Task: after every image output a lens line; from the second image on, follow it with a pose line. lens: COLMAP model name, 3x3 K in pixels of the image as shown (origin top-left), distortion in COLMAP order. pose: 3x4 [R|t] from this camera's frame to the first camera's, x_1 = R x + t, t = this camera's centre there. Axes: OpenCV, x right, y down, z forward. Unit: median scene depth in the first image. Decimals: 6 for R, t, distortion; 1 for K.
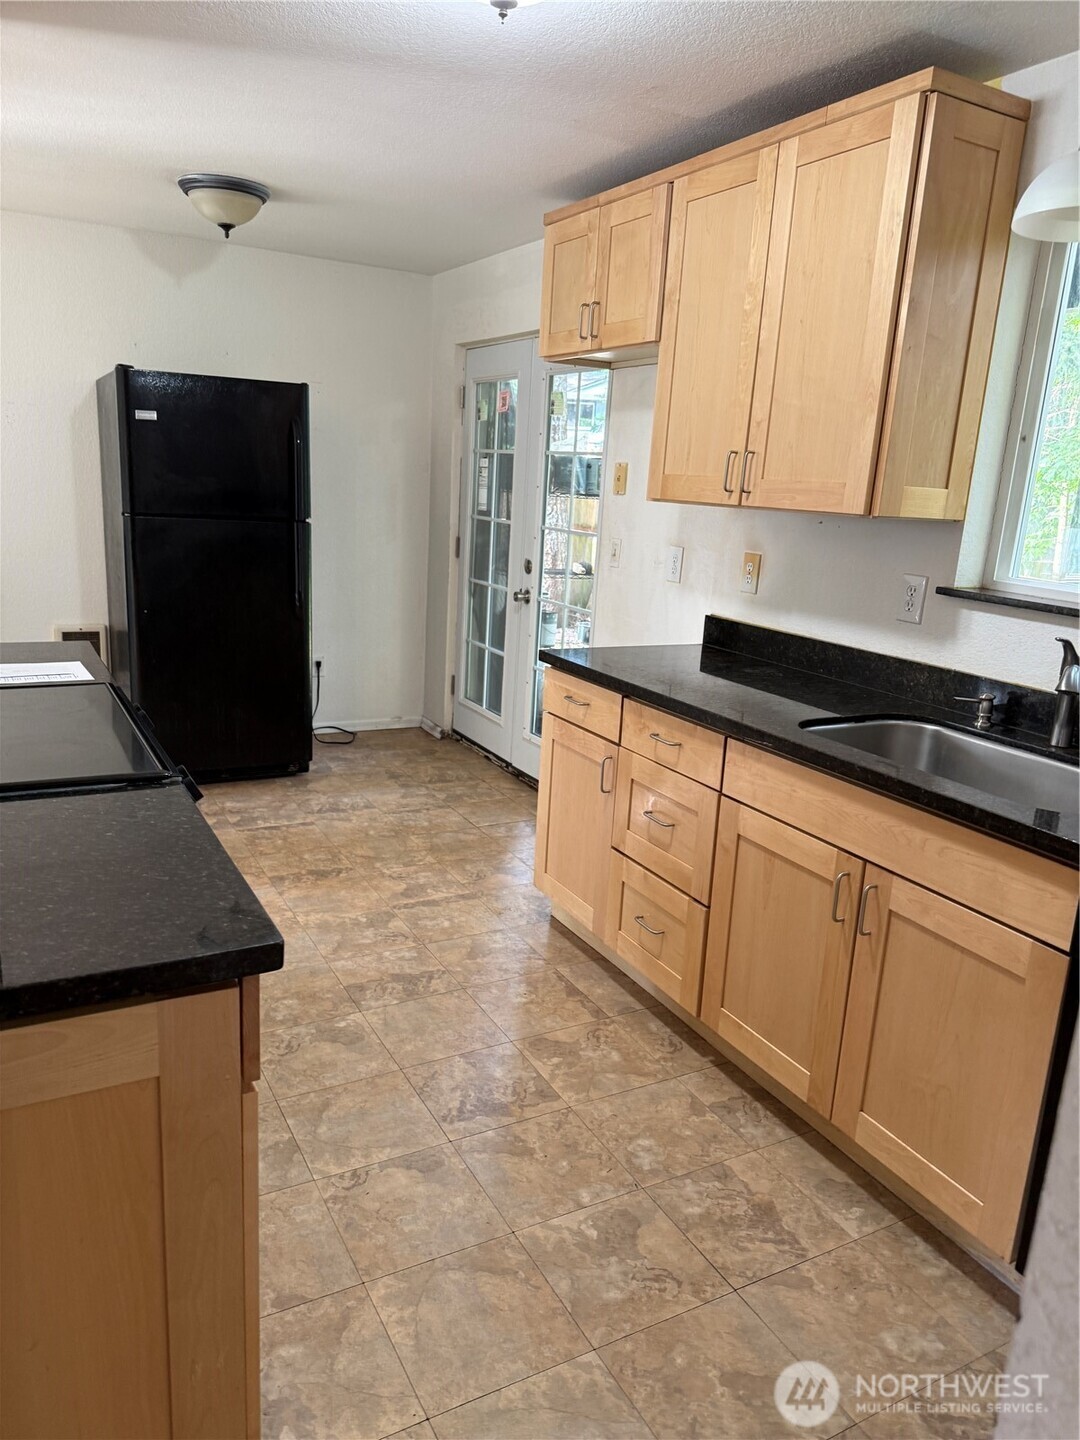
lens RADIAL K [[1005.9, 0, 542.0], [0, 1005.9, 725.7], [0, 0, 1]] dist [0.207104, -0.404536]
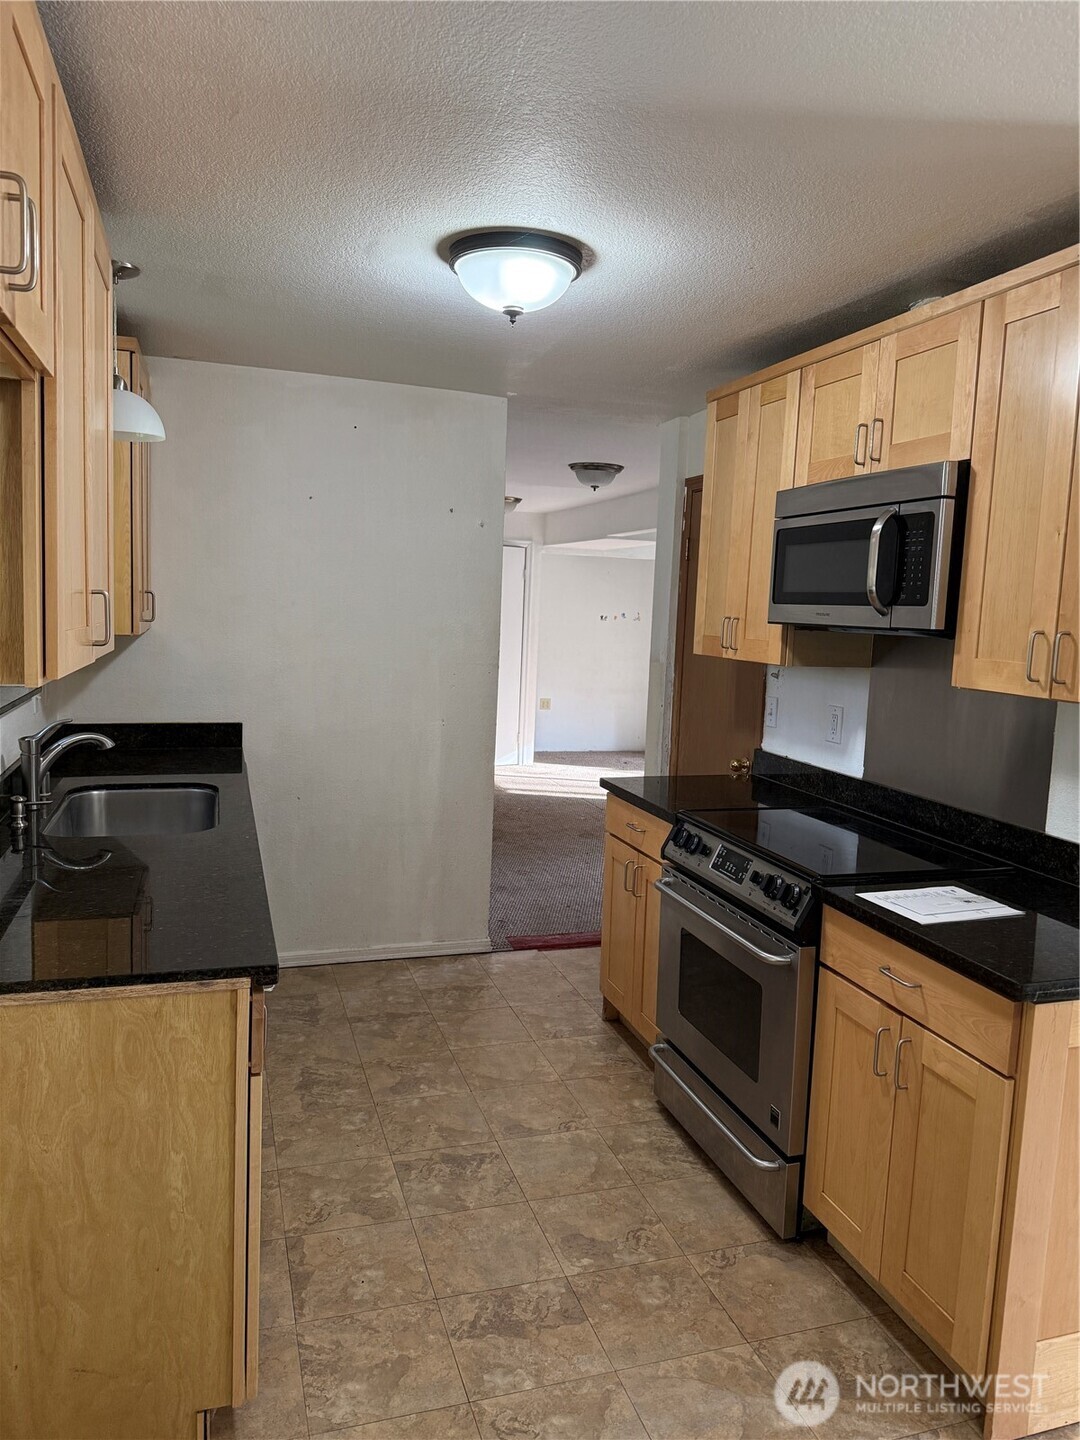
lens RADIAL K [[1024.8, 0, 542.2], [0, 1024.8, 716.5], [0, 0, 1]] dist [0.032584, -0.032103]
pose [[-0.977697, -0.116481, 0.174760, -0.292869], [-0.048480, 0.934802, 0.351845, -0.527594], [-0.204349, 0.335525, -0.919600, 1.889771]]
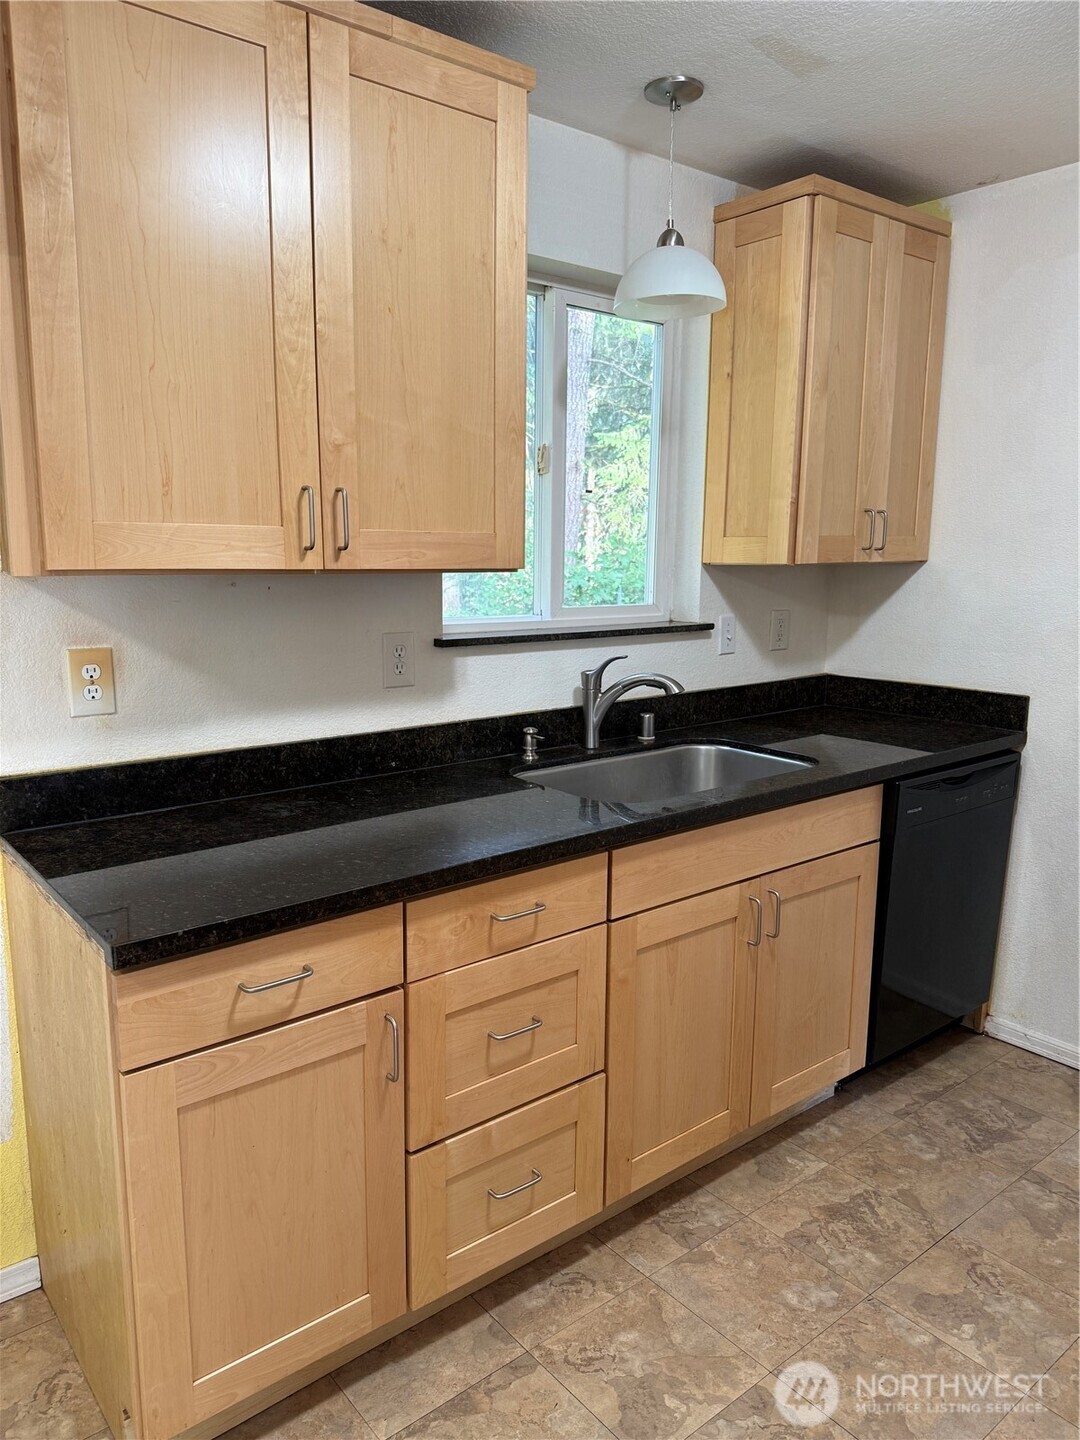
lens RADIAL K [[1014.9, 0, 533.6], [0, 1014.9, 726.6], [0, 0, 1]] dist [0.065623, -0.092362]
pose [[-0.176748, -0.233562, 0.956143, -0.549219], [0.219846, 0.937526, 0.269654, -0.310900], [-0.959389, 0.257865, -0.114358, 1.132226]]
